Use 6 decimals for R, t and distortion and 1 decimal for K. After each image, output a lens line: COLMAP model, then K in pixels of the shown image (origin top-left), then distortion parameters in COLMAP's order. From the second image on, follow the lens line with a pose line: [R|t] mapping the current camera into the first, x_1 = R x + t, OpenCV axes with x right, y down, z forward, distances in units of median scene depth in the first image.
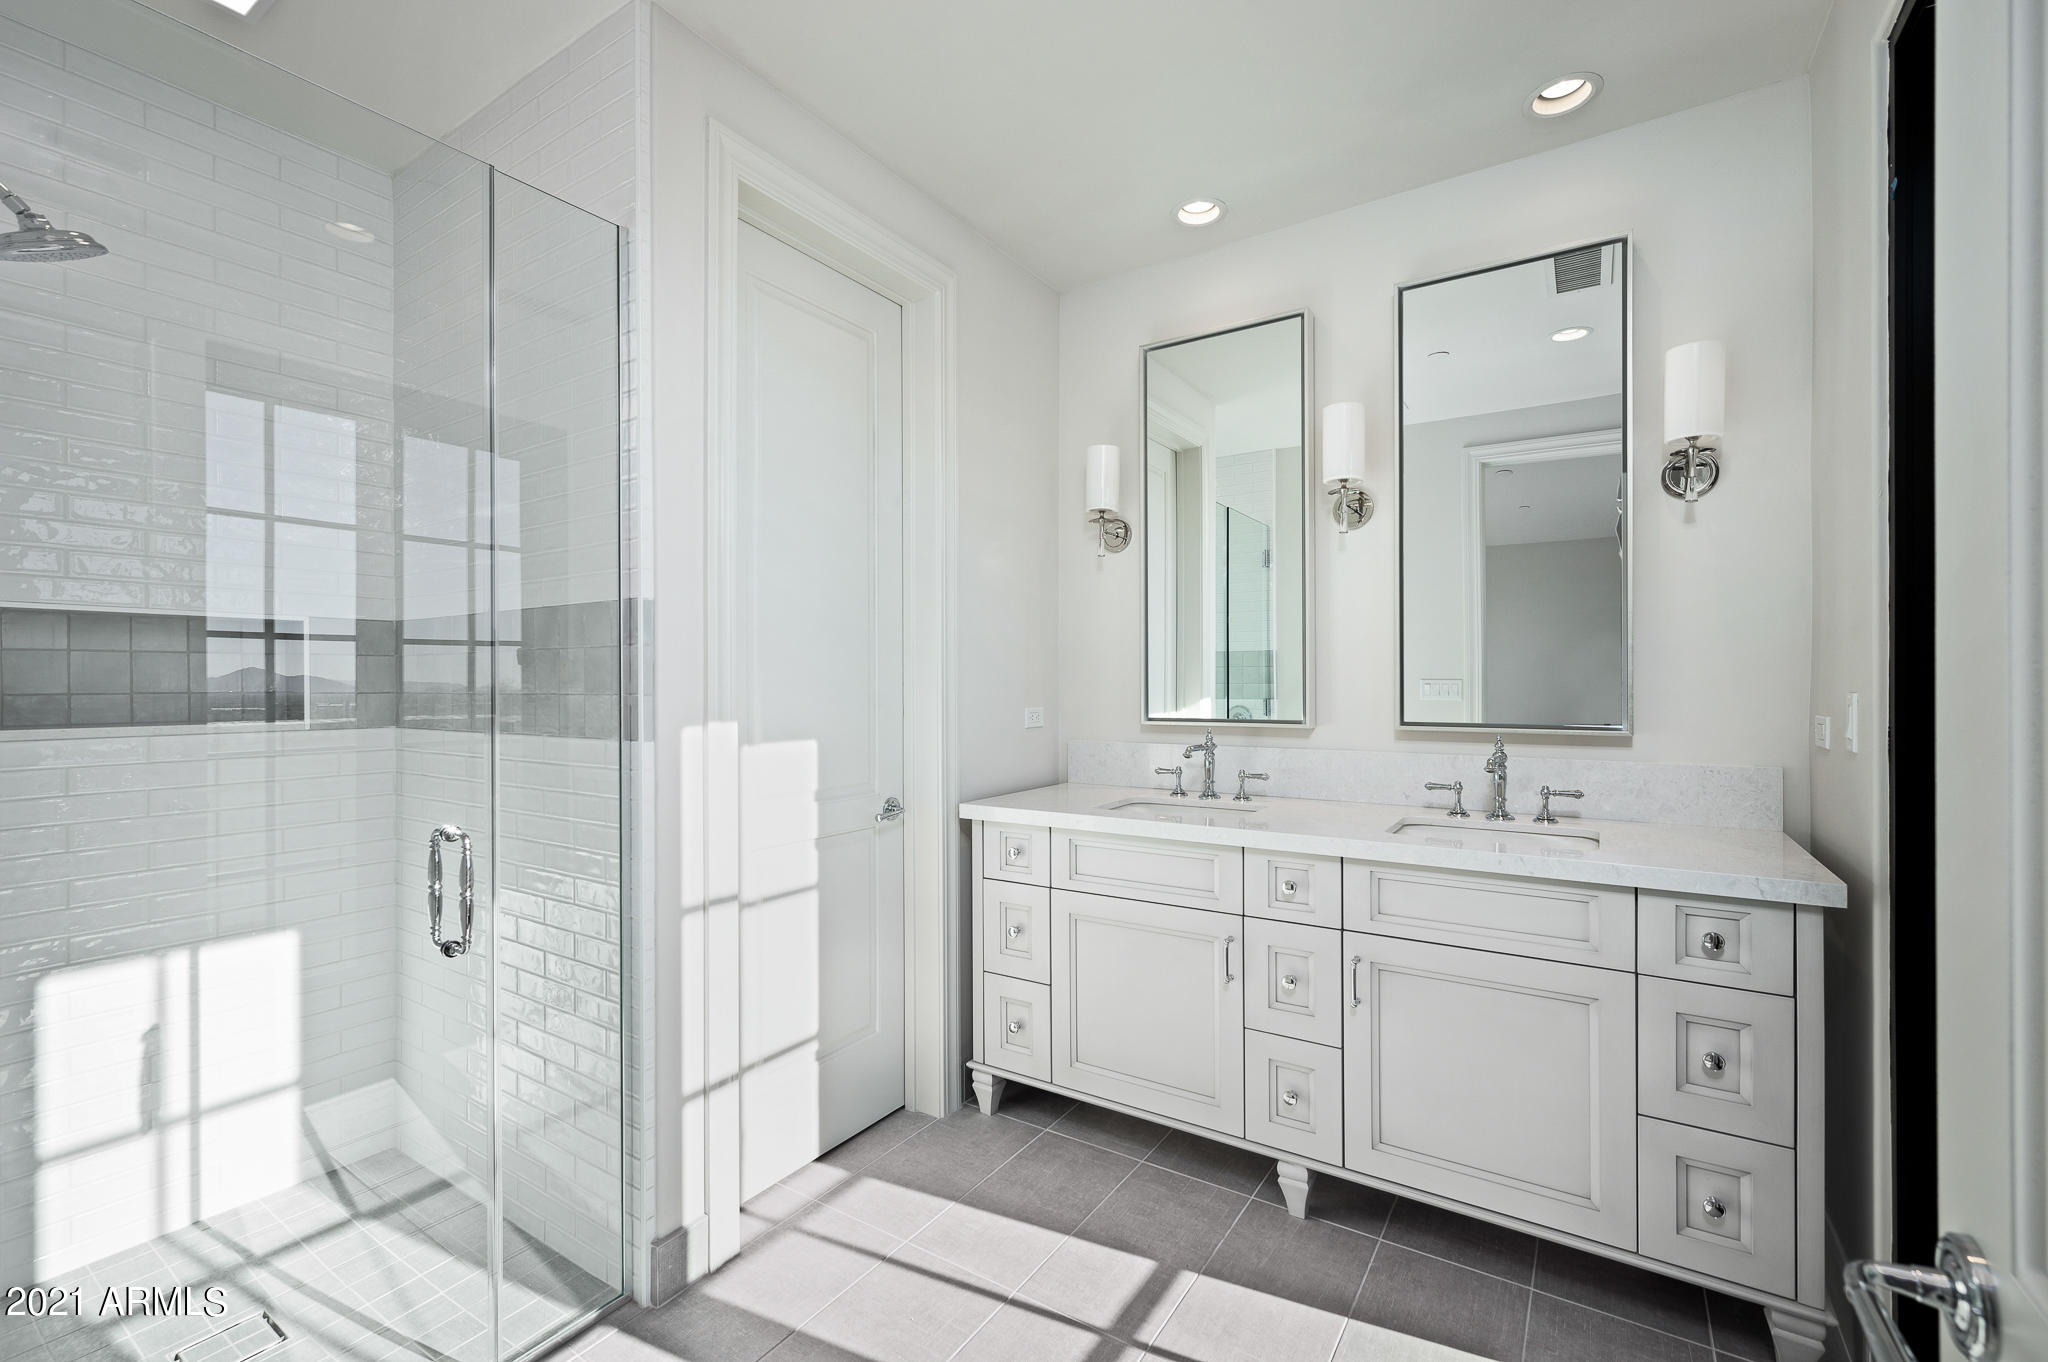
lens RADIAL K [[866.3, 0, 1021.6], [0, 866.3, 678.9], [0, 0, 1]] dist [-0.000904, 0.000851]
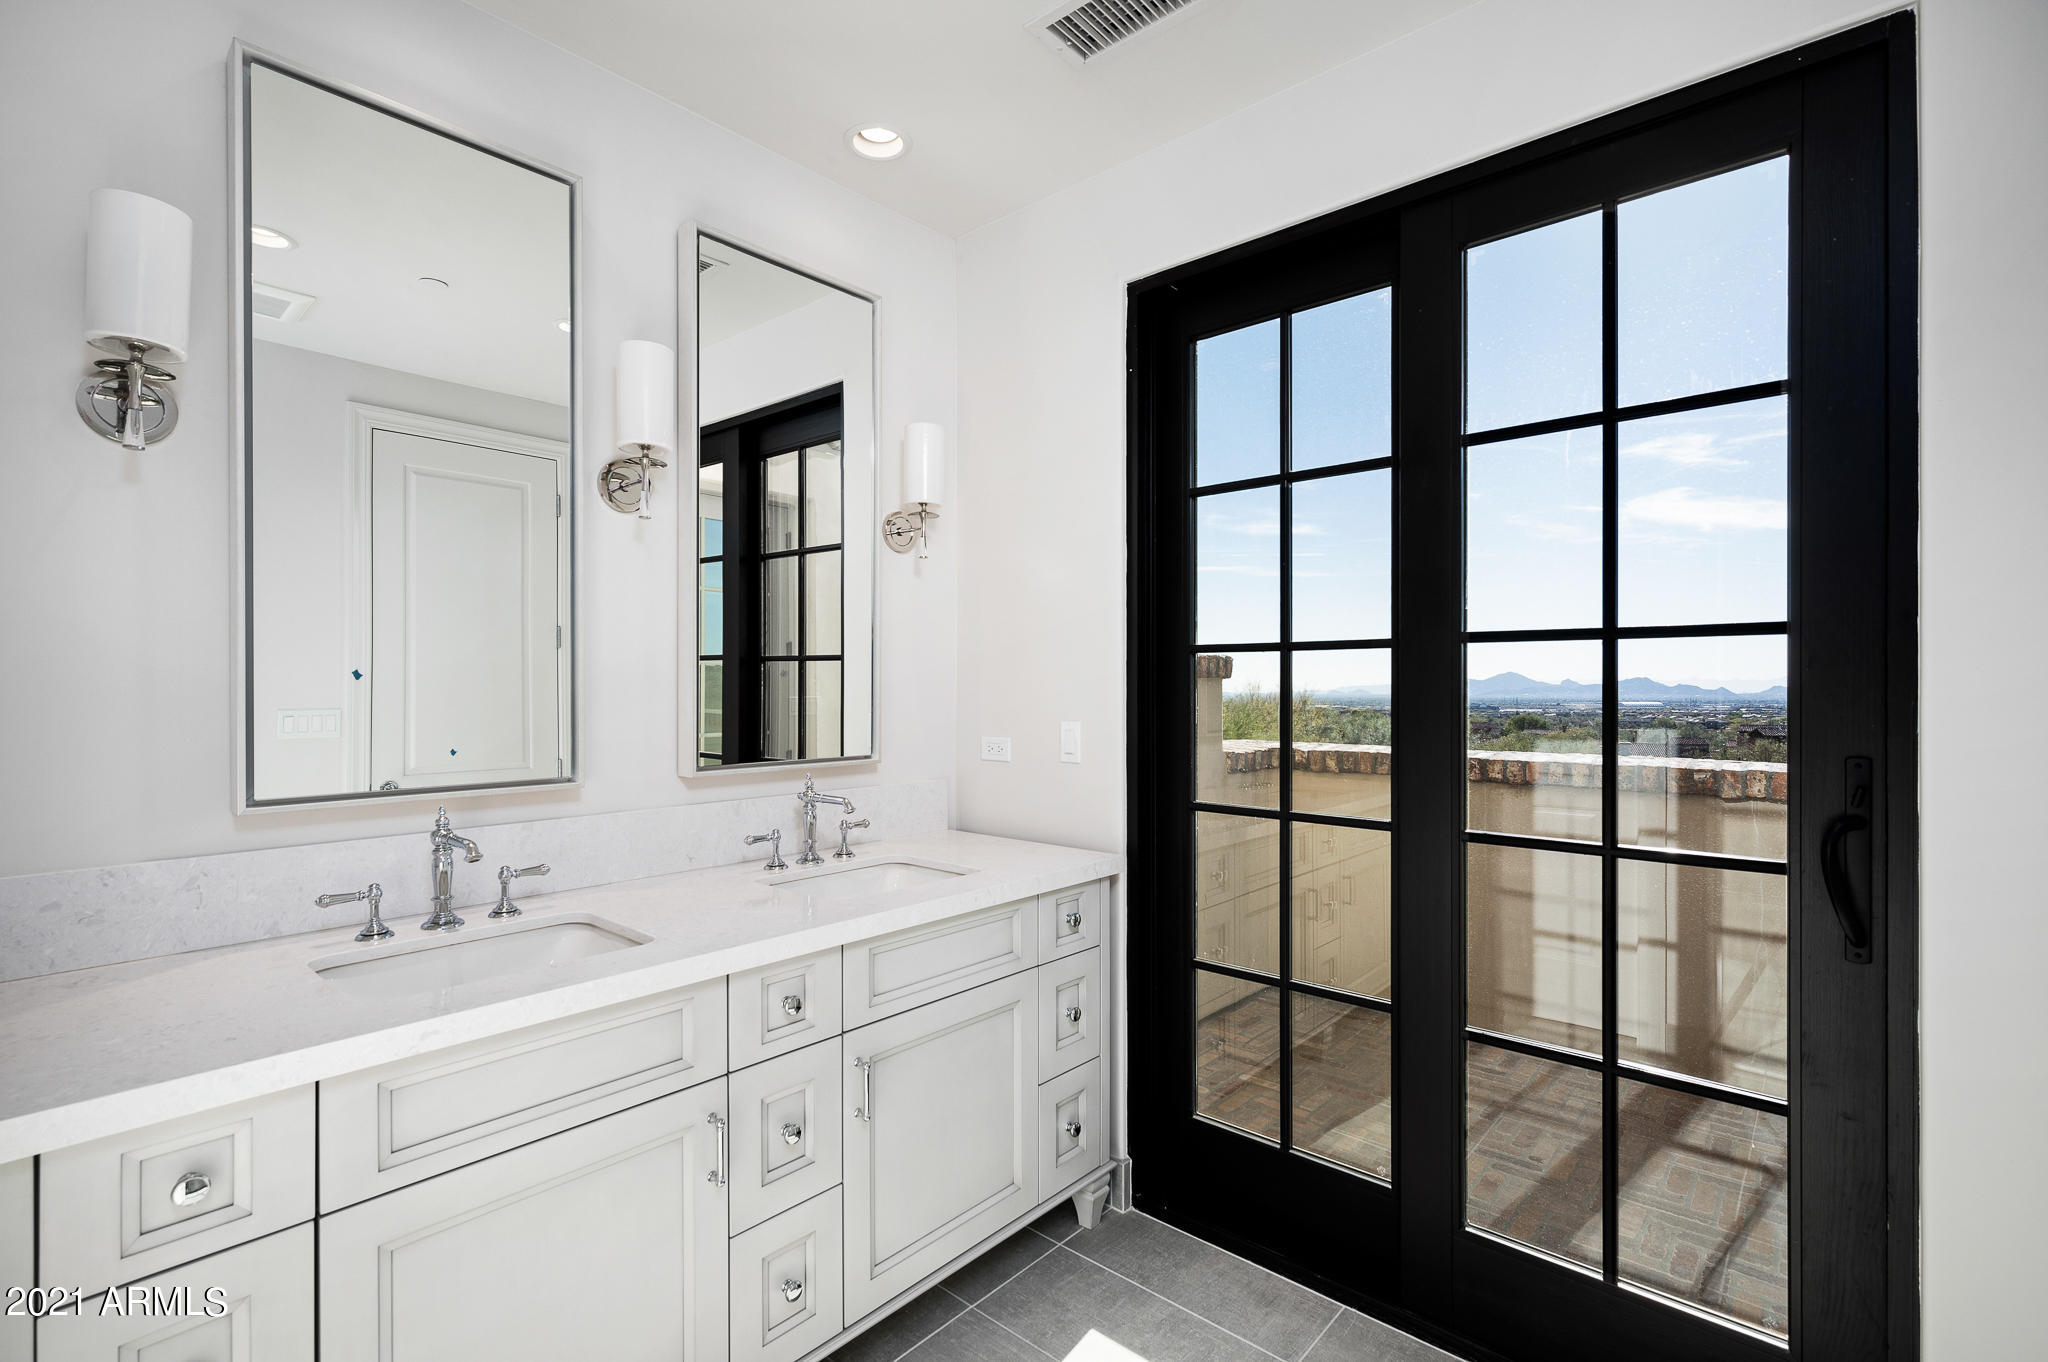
lens RADIAL K [[912.9, 0, 1017.8], [0, 912.9, 692.4], [0, 0, 1]] dist [-0.018042, -0.000748]
pose [[0.147074, 0.002916, 0.989121, -0.401556], [0.000467, 0.999995, -0.003017, -0.019230], [-0.989125, 0.000906, 0.147072, 0.666476]]
